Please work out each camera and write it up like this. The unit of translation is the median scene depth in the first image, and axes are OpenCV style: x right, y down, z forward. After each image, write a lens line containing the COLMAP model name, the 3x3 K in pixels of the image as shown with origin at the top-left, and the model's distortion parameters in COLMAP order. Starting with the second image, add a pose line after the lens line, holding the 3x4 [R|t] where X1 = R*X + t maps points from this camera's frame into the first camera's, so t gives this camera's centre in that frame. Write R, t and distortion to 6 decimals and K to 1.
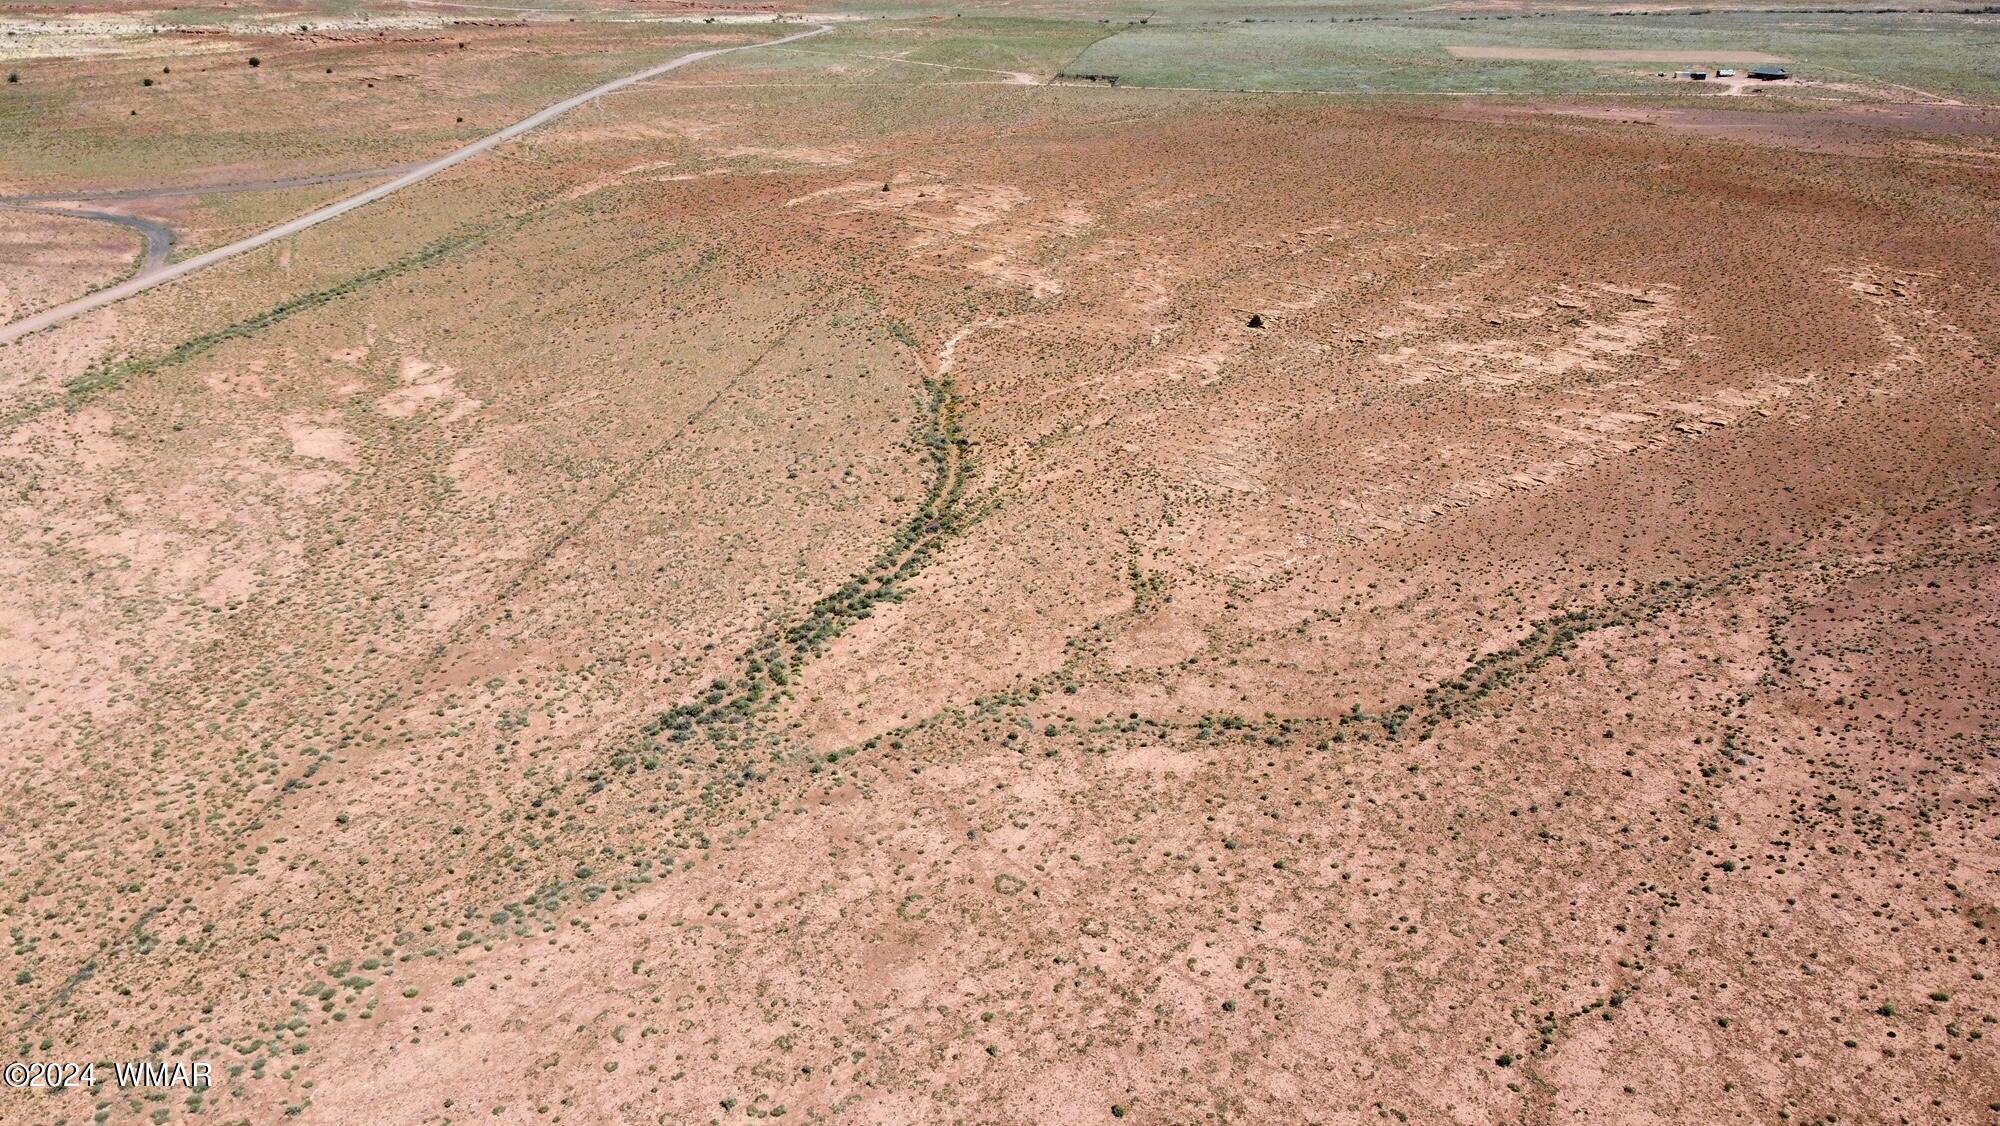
lens RADIAL K [[1550.2, 0, 999.9], [0, 1550.2, 563.1], [0, 0, 1]] dist [-0.006662, -0.000931]
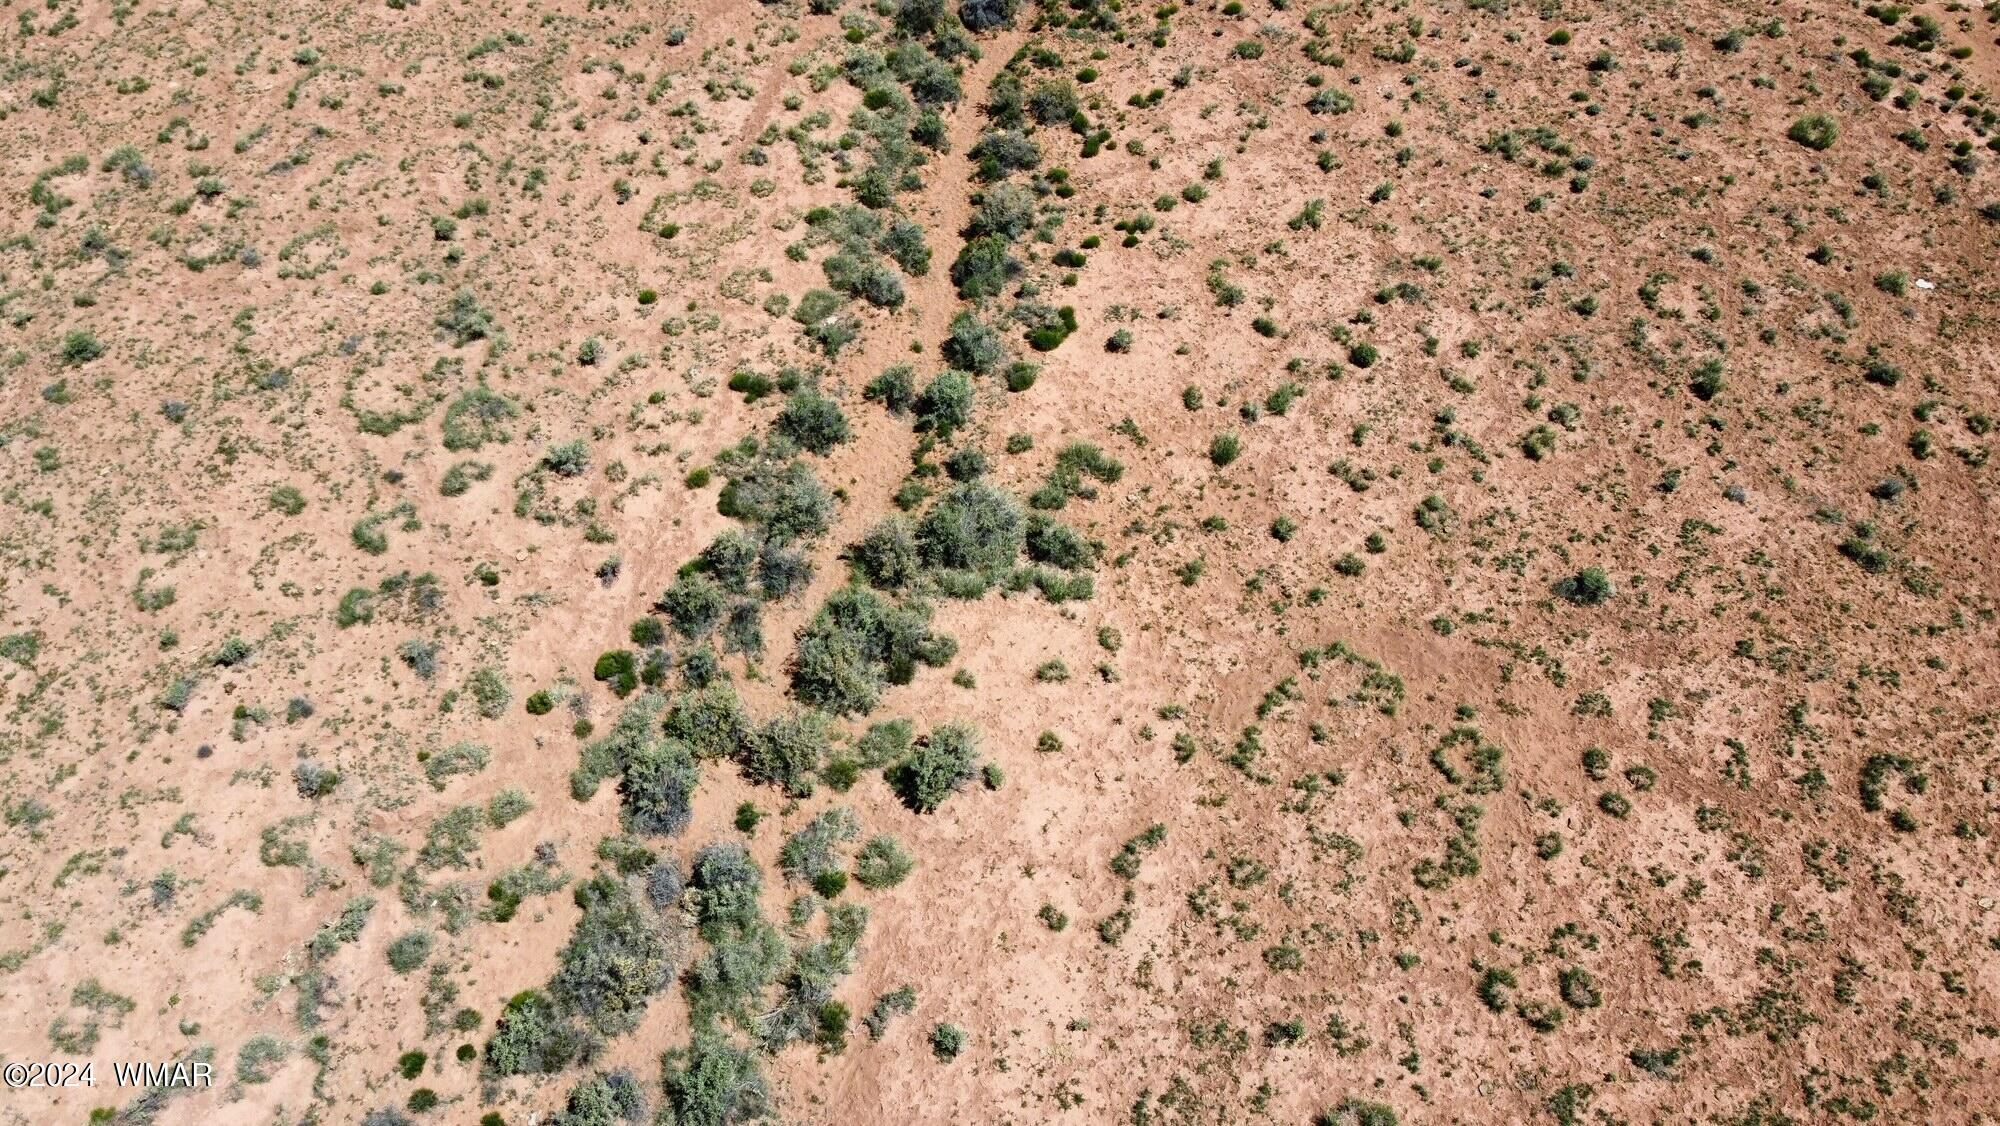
lens RADIAL K [[1550.2, 0, 999.5], [0, 1550.2, 563.3], [0, 0, 1]] dist [-0.006662, -0.000931]
pose [[0.978028, -0.167844, 0.123653, -0.090619], [0.096196, 0.889549, 0.446598, -0.055463], [-0.184955, -0.424890, 0.886149, 0.804293]]
